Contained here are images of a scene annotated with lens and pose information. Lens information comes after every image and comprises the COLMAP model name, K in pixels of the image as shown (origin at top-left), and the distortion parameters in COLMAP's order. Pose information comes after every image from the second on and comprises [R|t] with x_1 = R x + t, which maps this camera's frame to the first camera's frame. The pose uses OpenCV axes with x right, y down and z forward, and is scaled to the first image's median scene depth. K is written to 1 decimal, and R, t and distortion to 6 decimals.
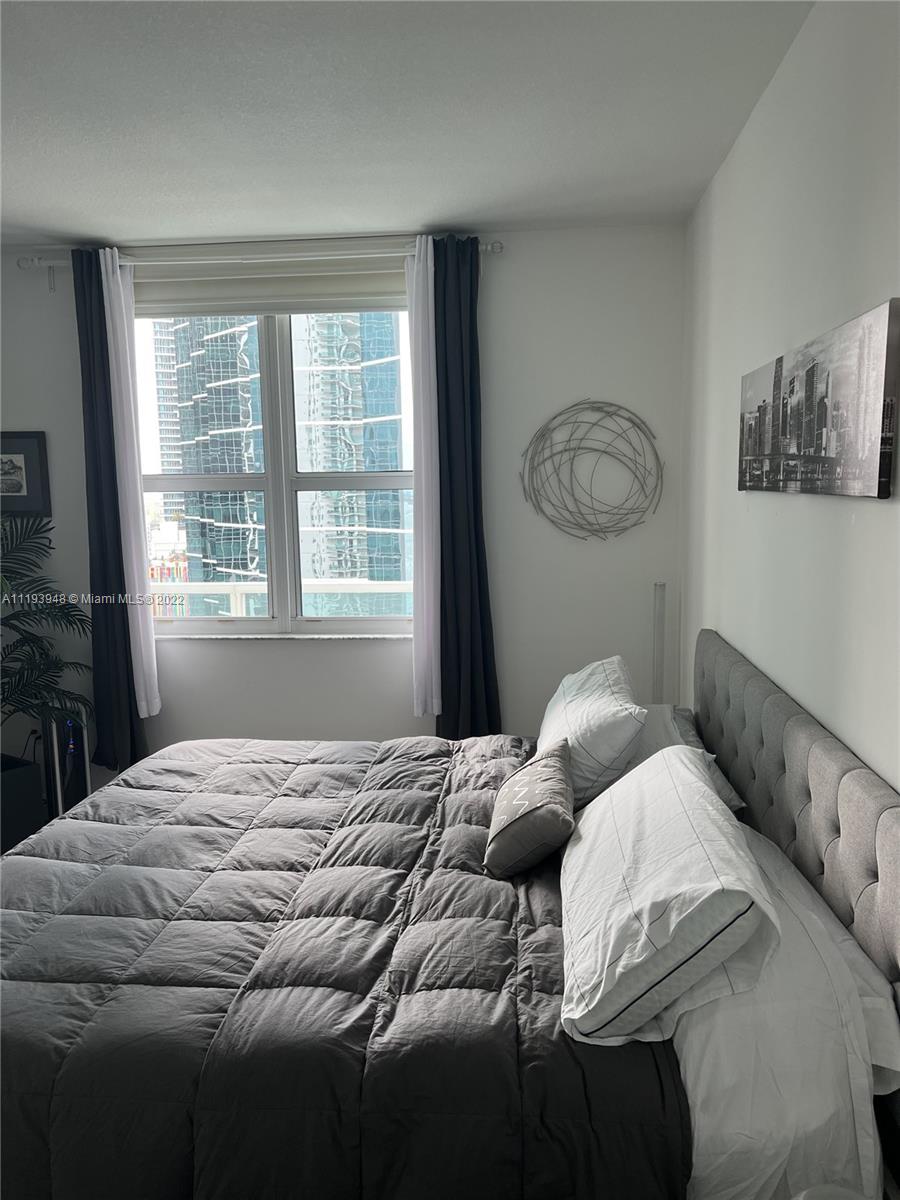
lens RADIAL K [[907.3, 0, 450.0], [0, 907.3, 600.0], [0, 0, 1]] dist [0.110760, -0.129197]
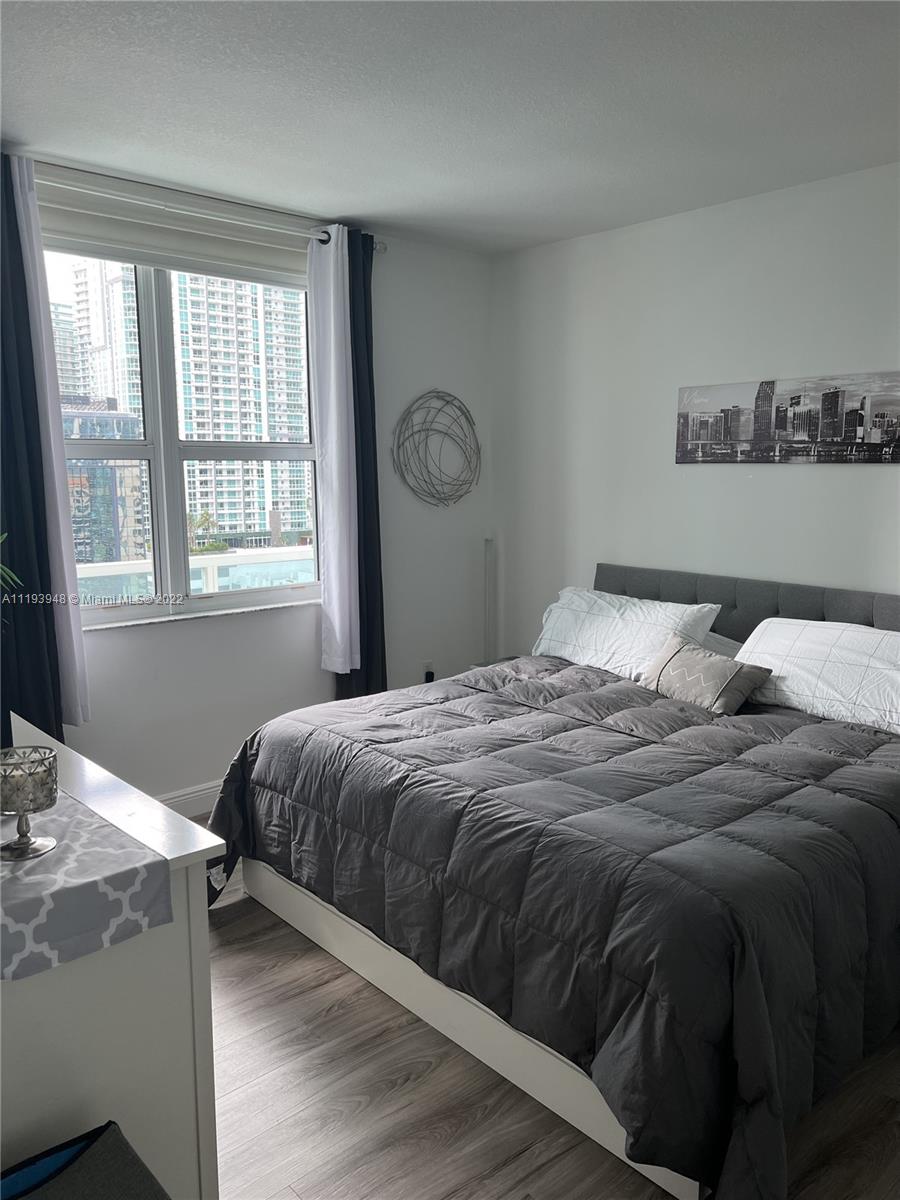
lens RADIAL K [[907.3, 0, 450.0], [0, 907.3, 600.0], [0, 0, 1]] dist [0.110760, -0.129197]
pose [[0.676119, -0.094161, 0.730751, -0.739464], [0.083057, 0.995219, 0.051392, -0.002826], [-0.732096, 0.025946, 0.680707, 0.172665]]
